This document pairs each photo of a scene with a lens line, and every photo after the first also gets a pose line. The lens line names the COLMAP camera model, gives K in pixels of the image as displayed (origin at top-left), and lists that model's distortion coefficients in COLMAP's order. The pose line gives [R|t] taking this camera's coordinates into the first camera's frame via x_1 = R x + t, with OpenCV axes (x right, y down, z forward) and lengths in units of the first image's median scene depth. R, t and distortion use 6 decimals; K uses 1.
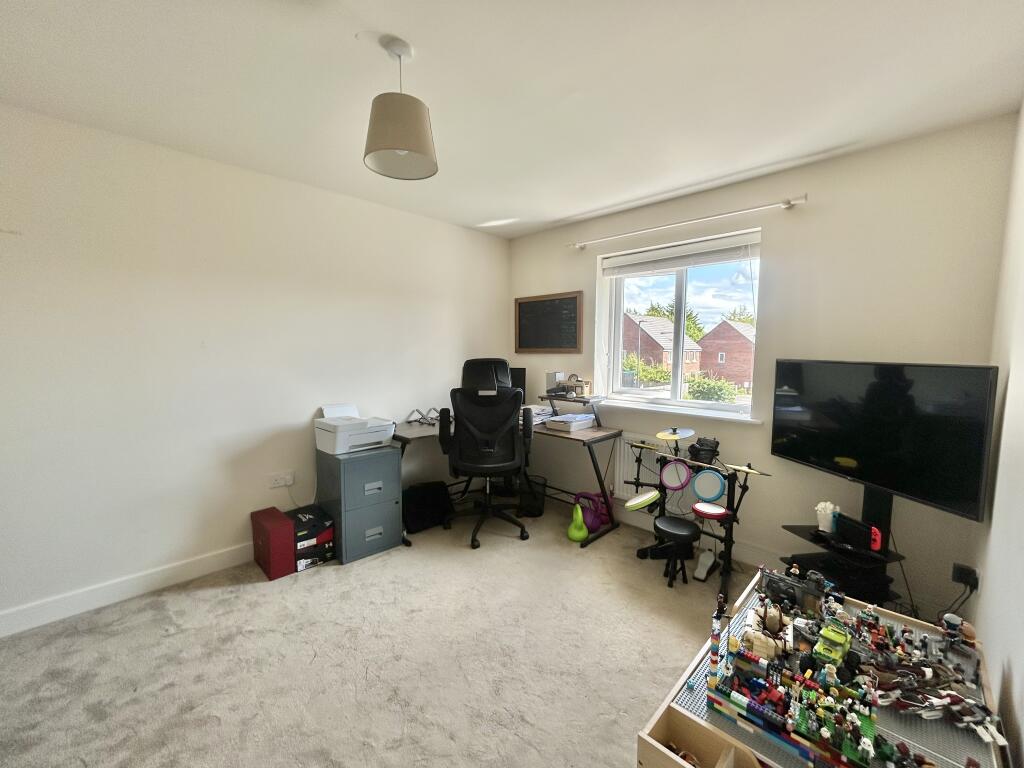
lens RADIAL K [[417.7, 0, 513.3], [0, 417.7, 386.6], [0, 0, 1]] dist [-0.000805, 0.001137]
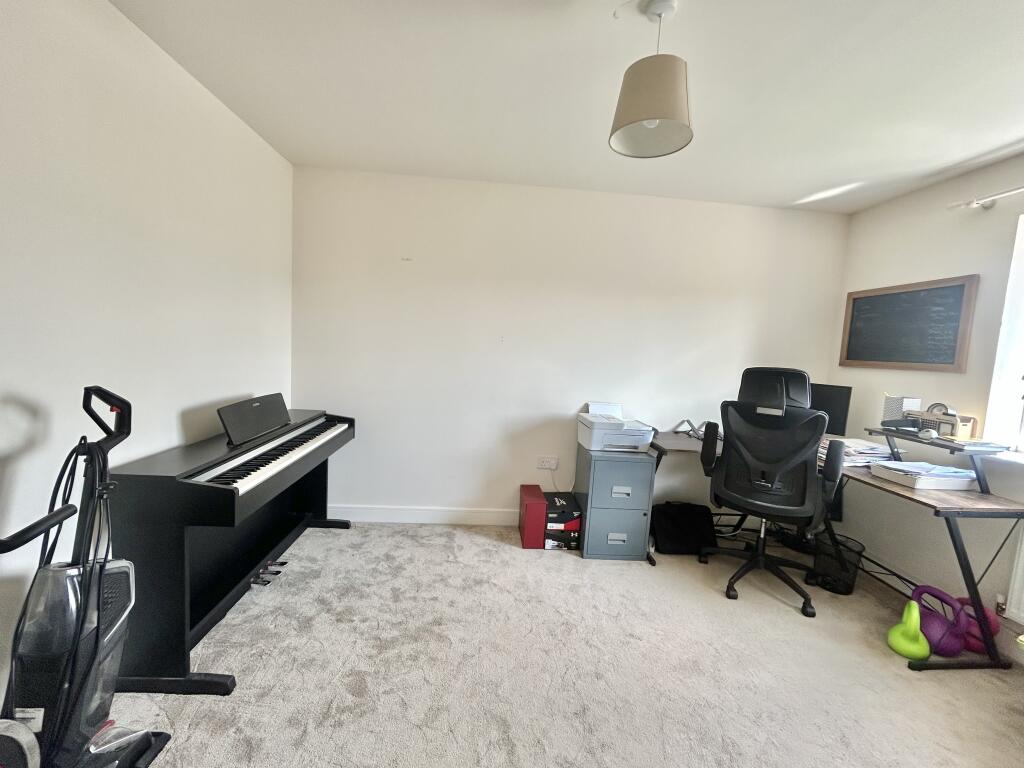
lens RADIAL K [[417.7, 0, 513.3], [0, 417.7, 386.6], [0, 0, 1]] dist [-0.000805, 0.001137]
pose [[0.753229, 0.102923, -0.649655, 0.075892], [-0.112228, 0.993309, 0.027247, 0.001333], [0.648113, 0.052387, 0.759740, 0.083888]]
